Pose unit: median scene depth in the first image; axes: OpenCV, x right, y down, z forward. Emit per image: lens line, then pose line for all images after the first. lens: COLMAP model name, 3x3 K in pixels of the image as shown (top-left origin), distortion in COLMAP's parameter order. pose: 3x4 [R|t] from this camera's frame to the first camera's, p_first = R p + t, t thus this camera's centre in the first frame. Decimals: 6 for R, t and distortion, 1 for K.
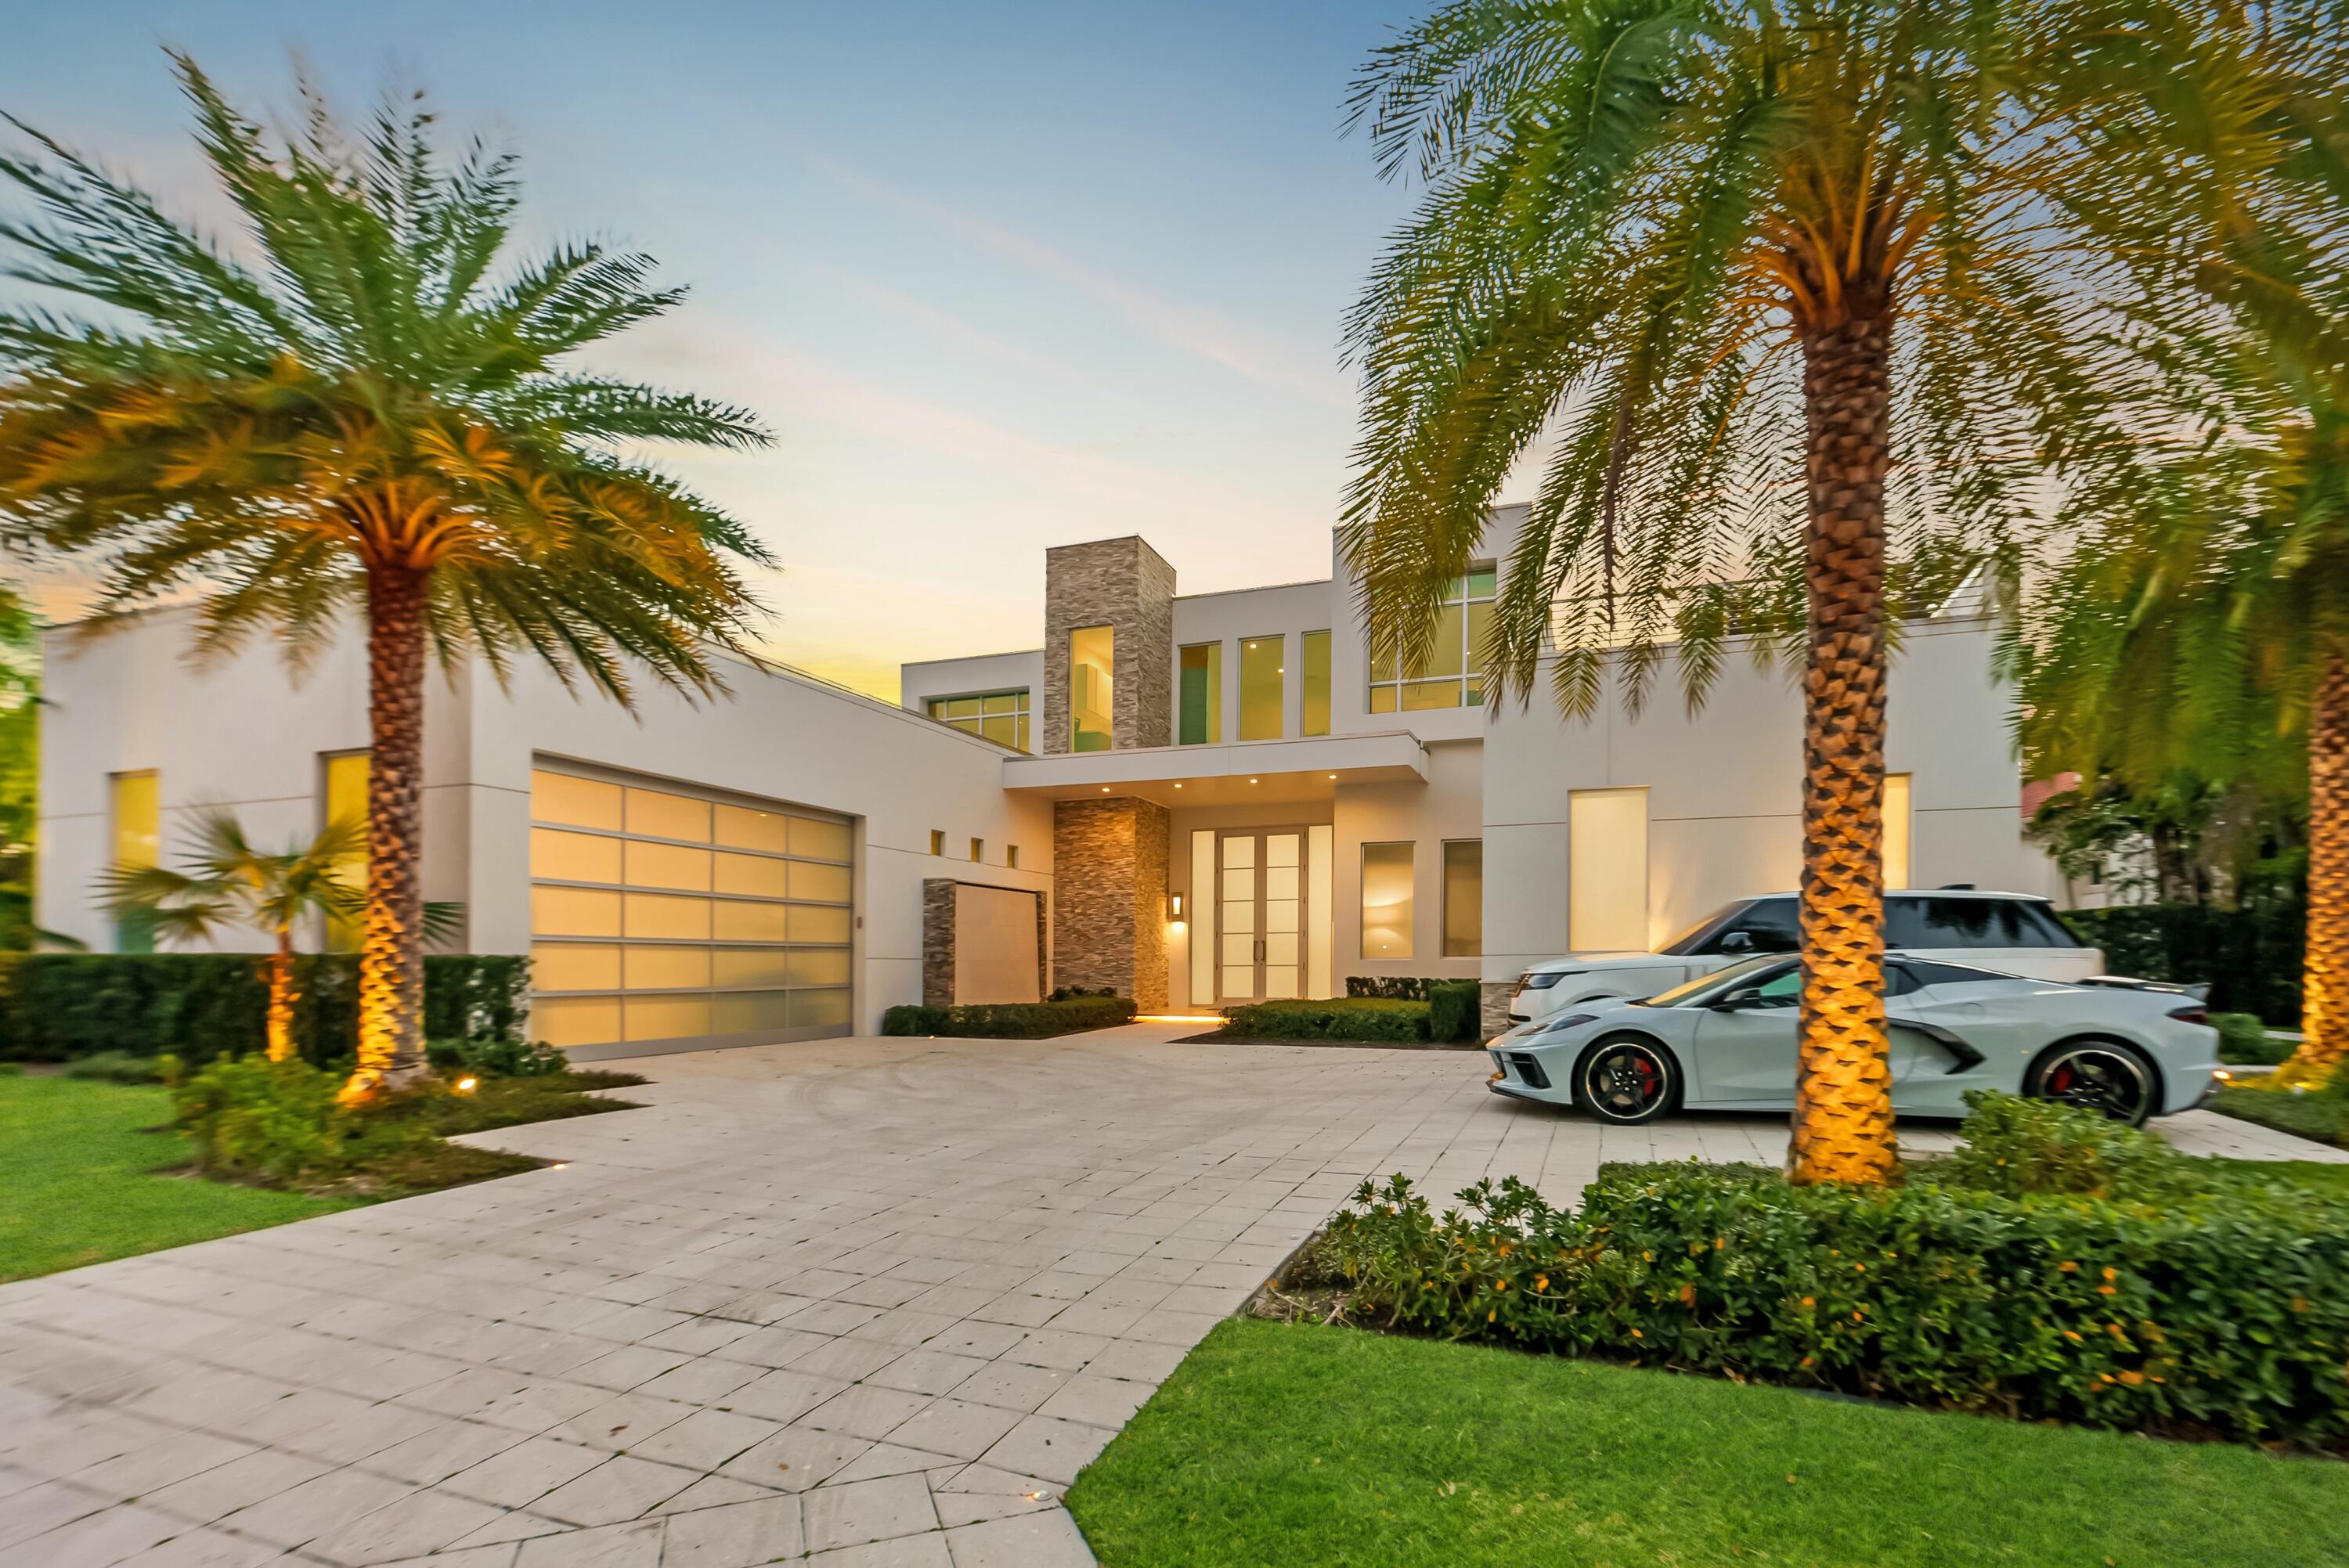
lens RADIAL K [[1124.0, 0, 1174.7], [0, 1124.0, 902.2], [0, 0, 1]] dist [-0.001474, 0.000188]
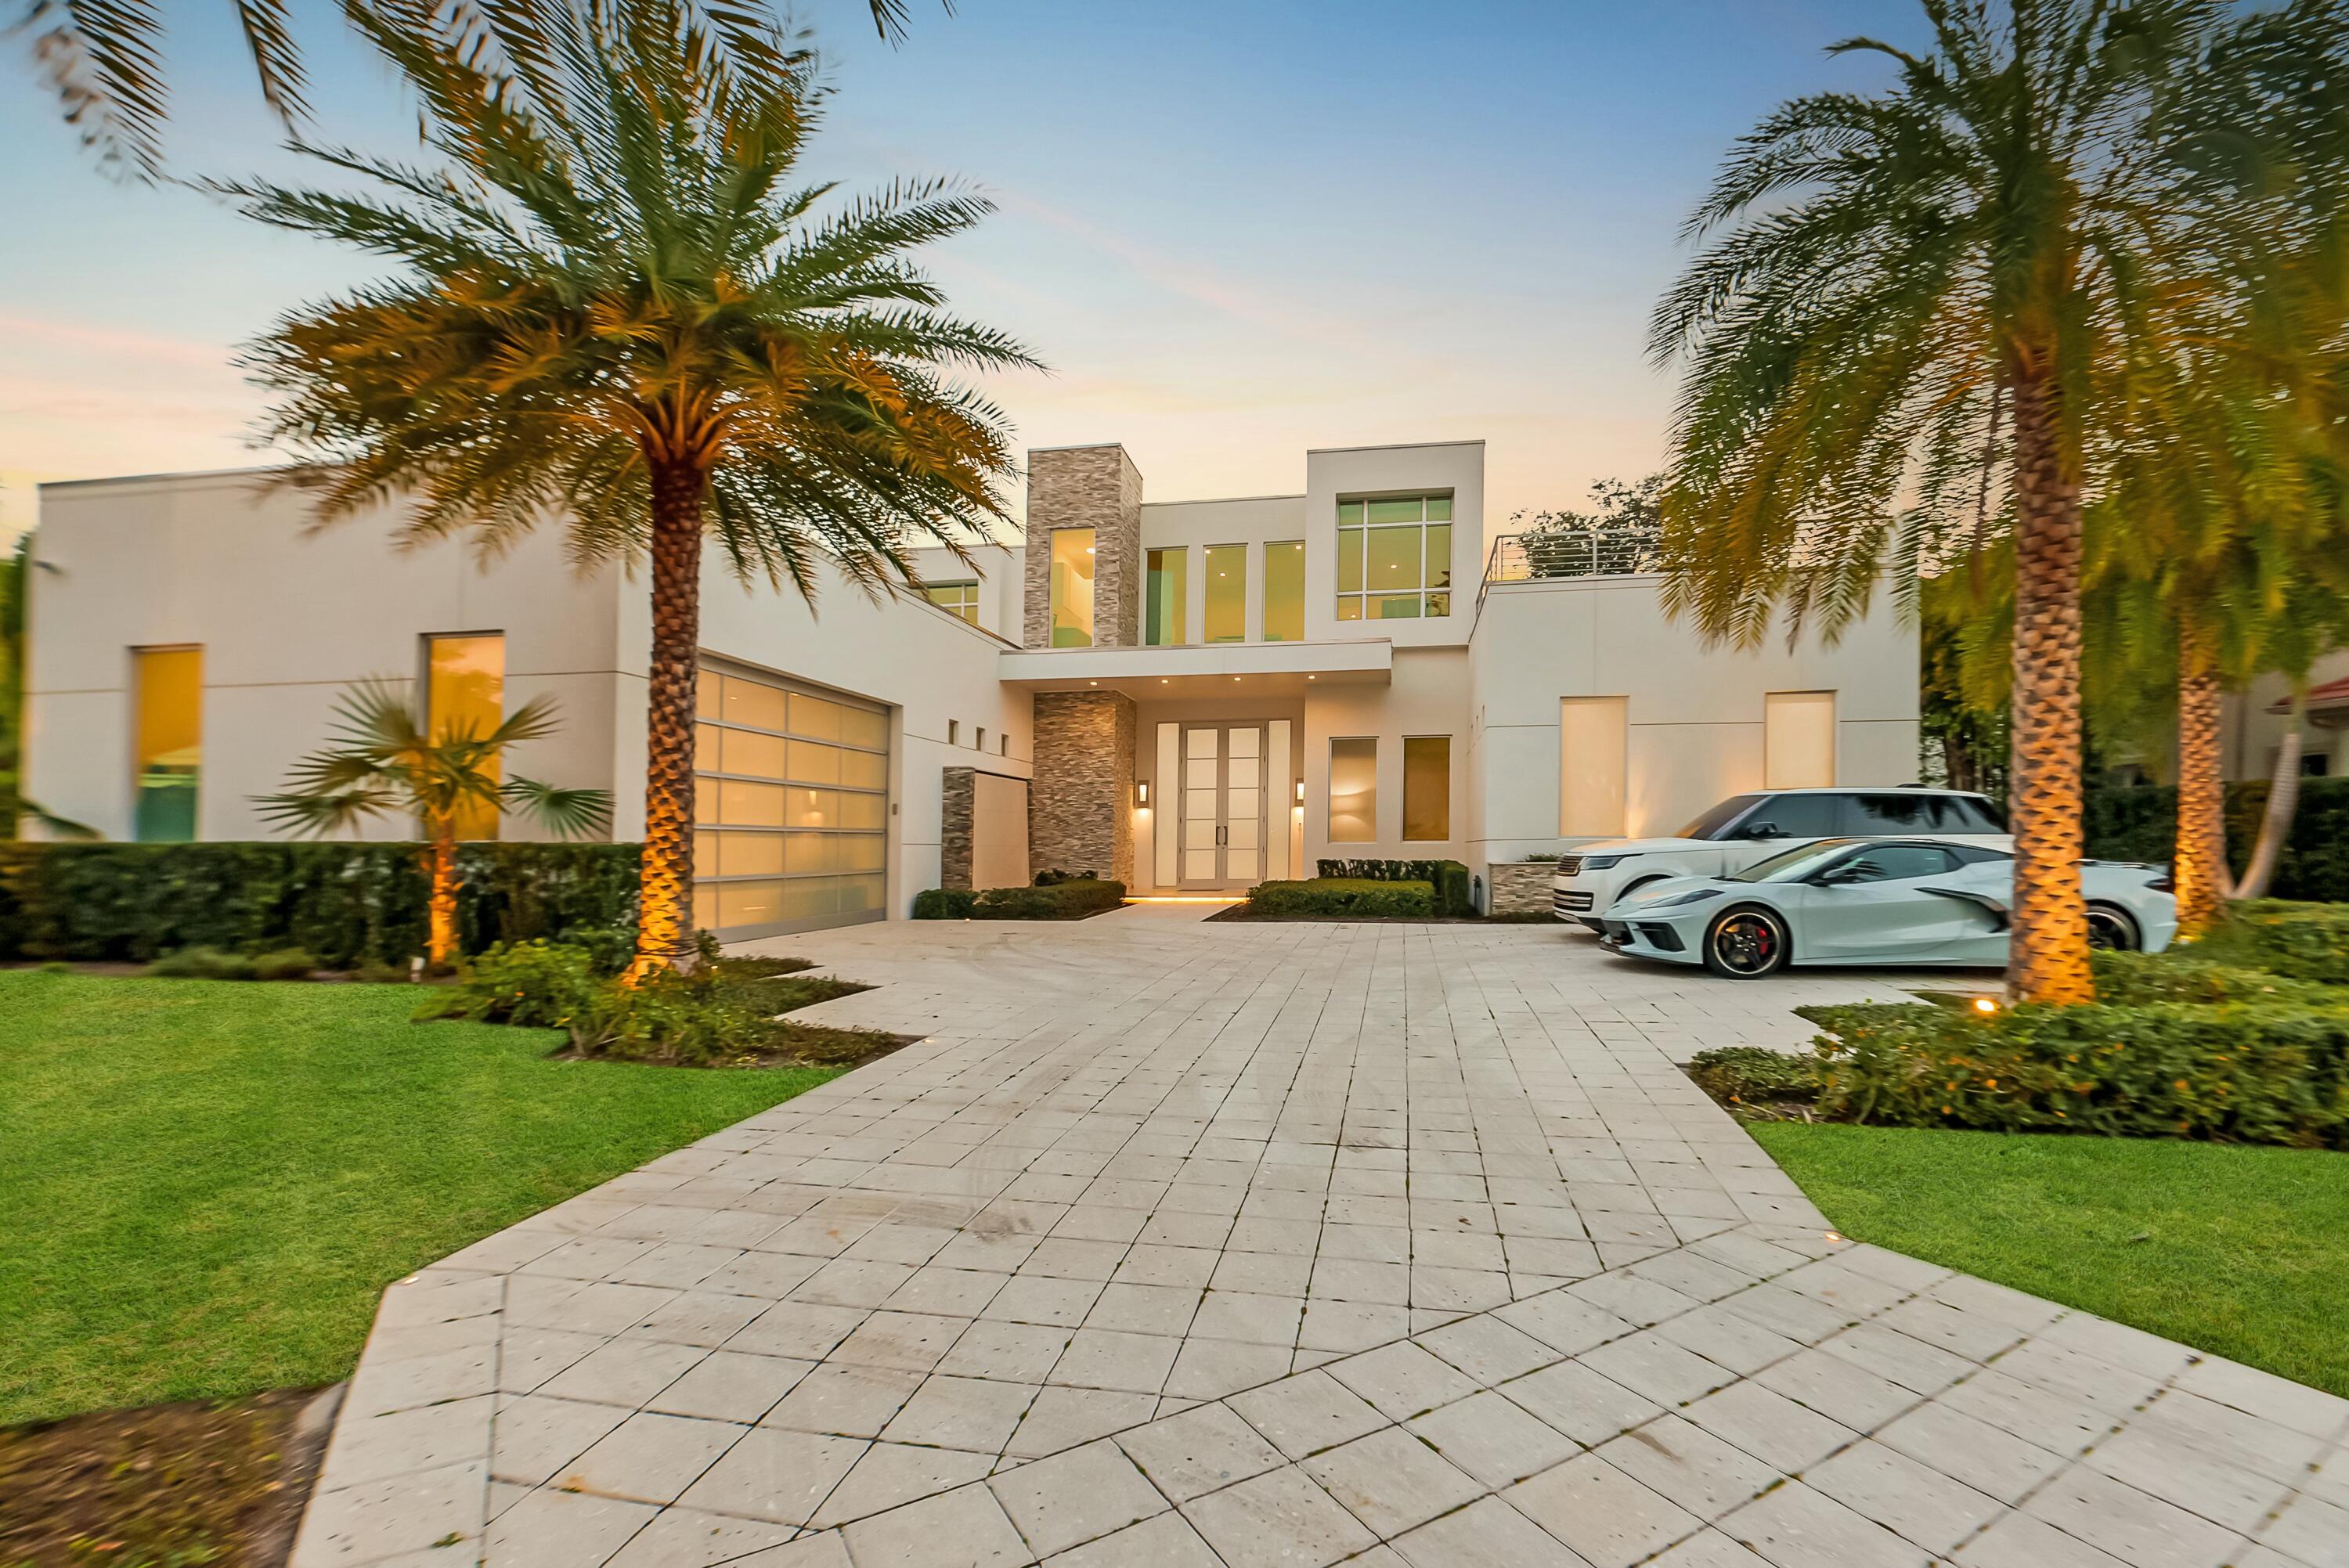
lens RADIAL K [[1092.1, 0, 1191.7], [0, 1092.1, 772.5], [0, 0, 1]] dist [0.000466, -0.000074]
pose [[0.983153, 0.009312, 0.182549, -0.252525], [-0.006914, 0.999881, -0.013768, -0.004499], [-0.182656, 0.012274, 0.983100, -0.040566]]
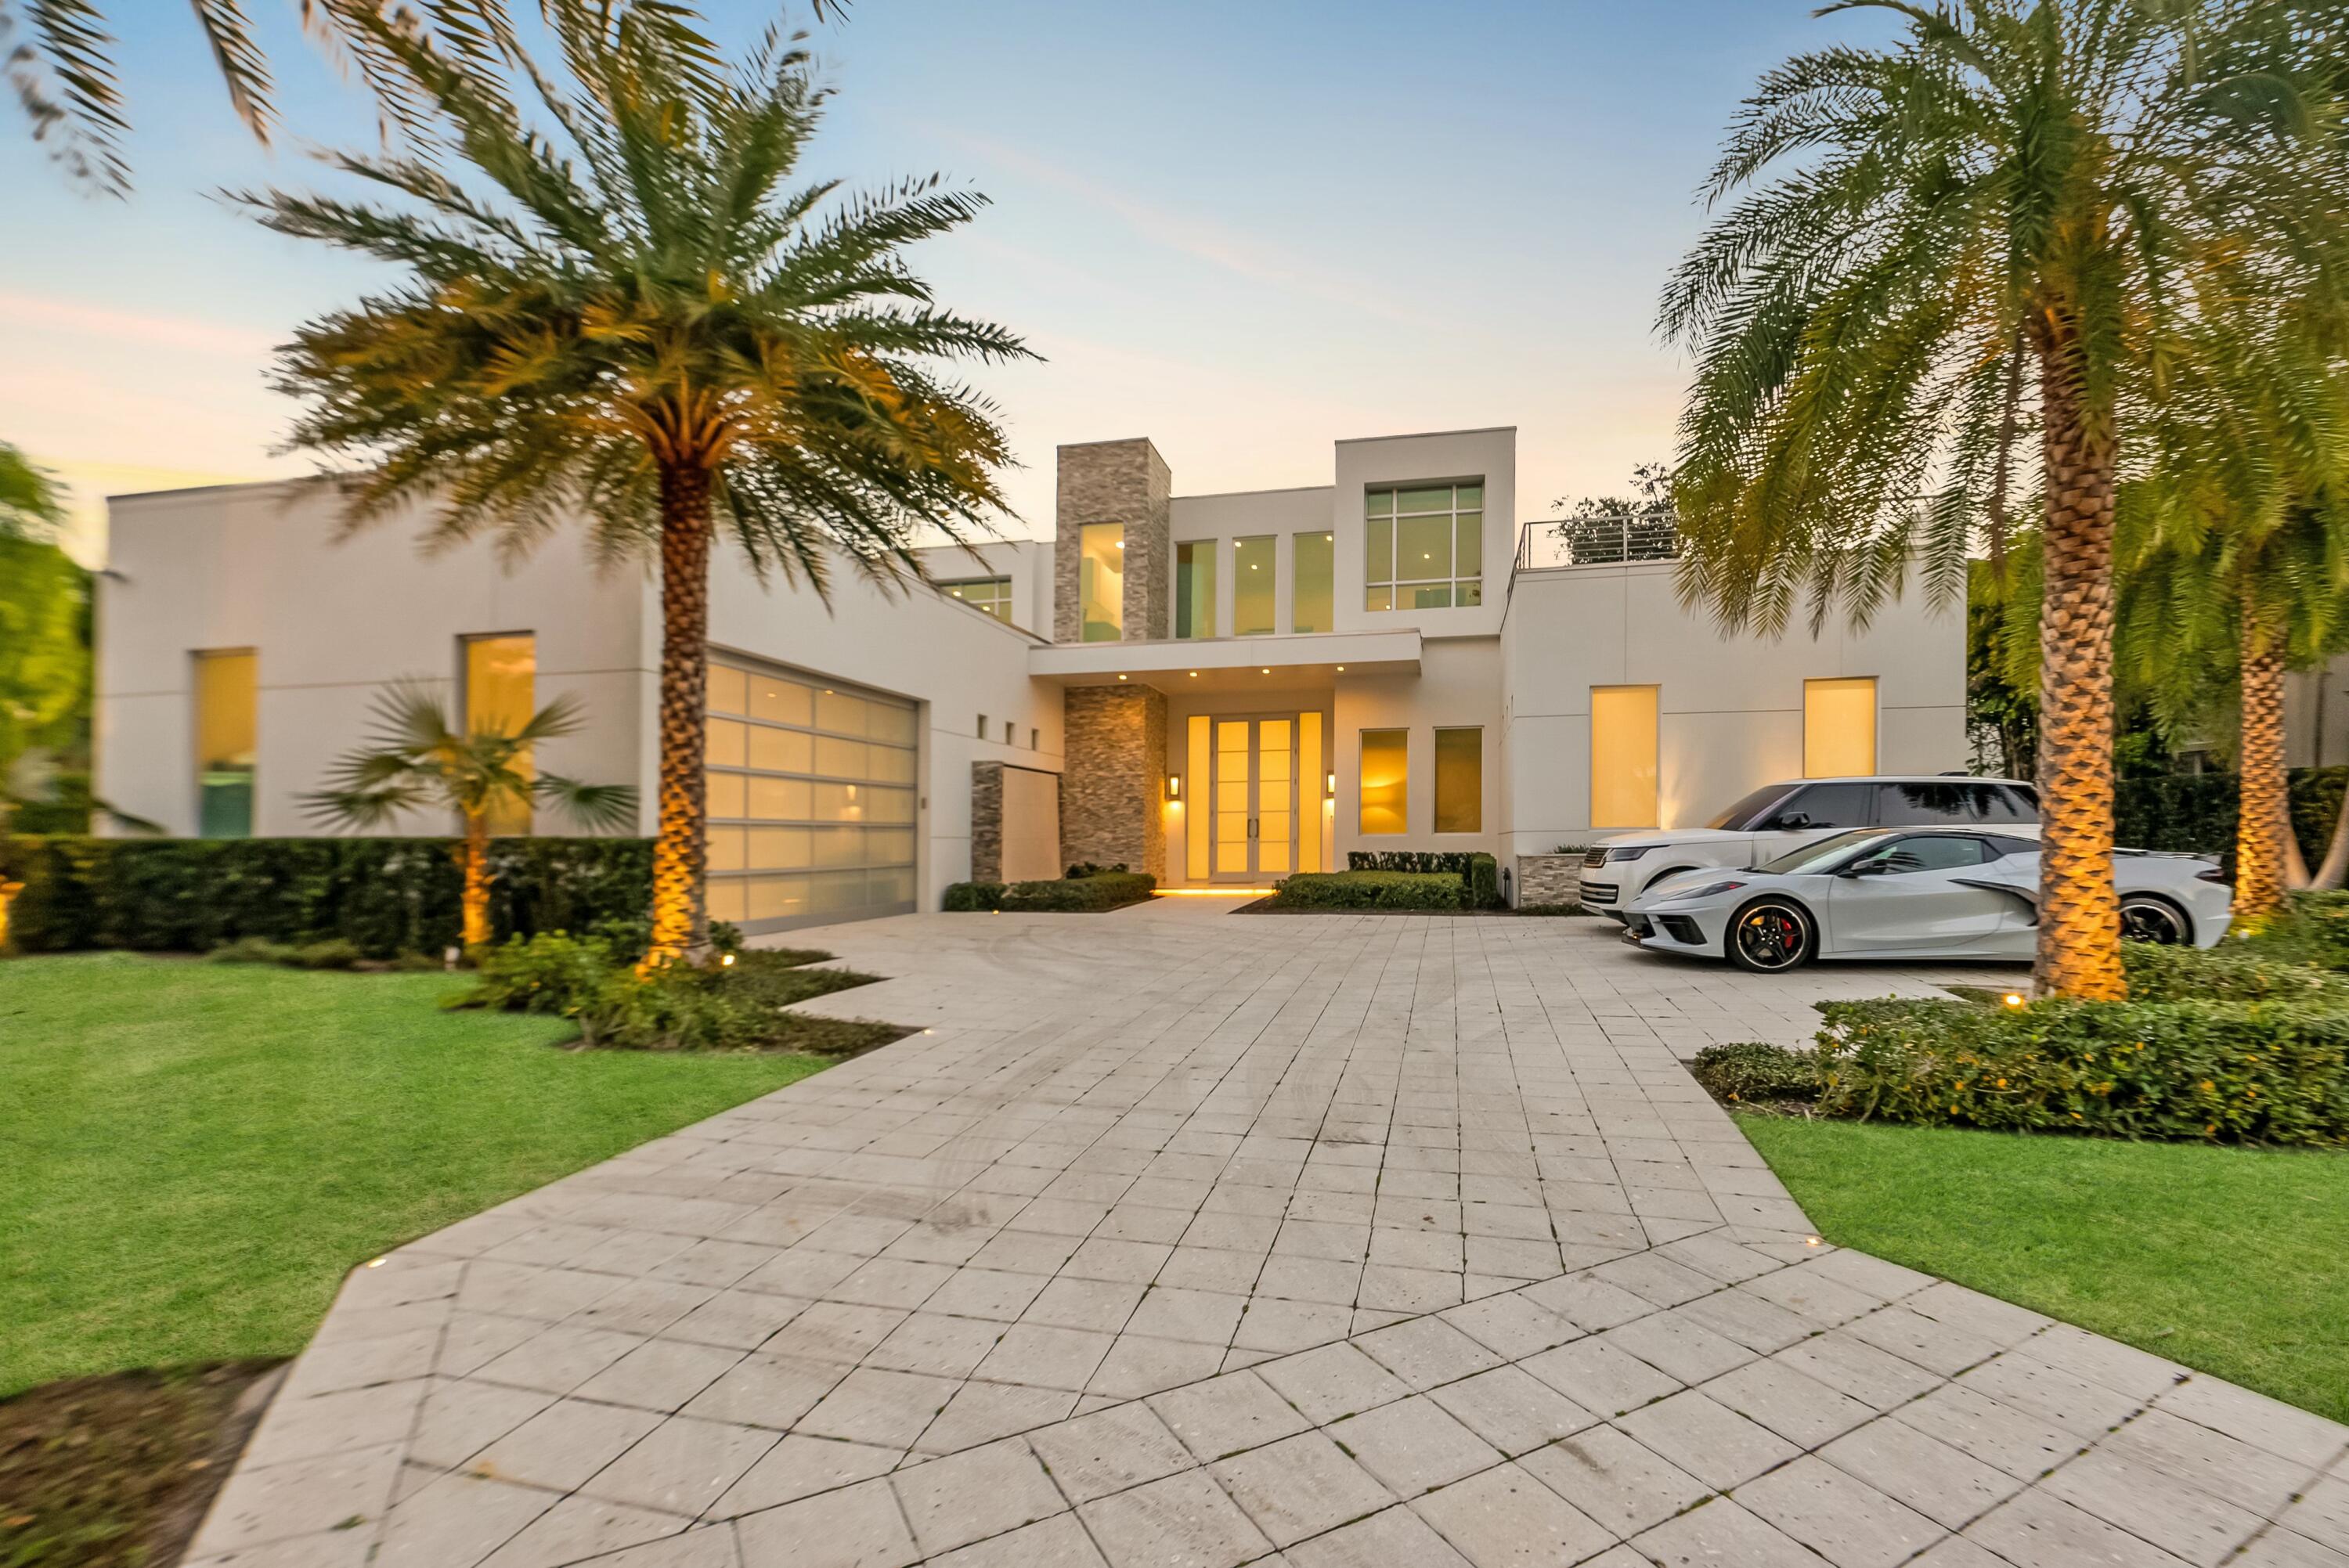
lens RADIAL K [[1086.5, 0, 1184.5], [0, 1086.5, 776.2], [0, 0, 1]] dist [-0.001461, 0.001126]
pose [[0.990897, 0.001864, 0.134612, -0.227181], [-0.001313, 0.999990, -0.004187, -0.003817], [-0.134618, 0.003973, 0.990890, -0.038856]]
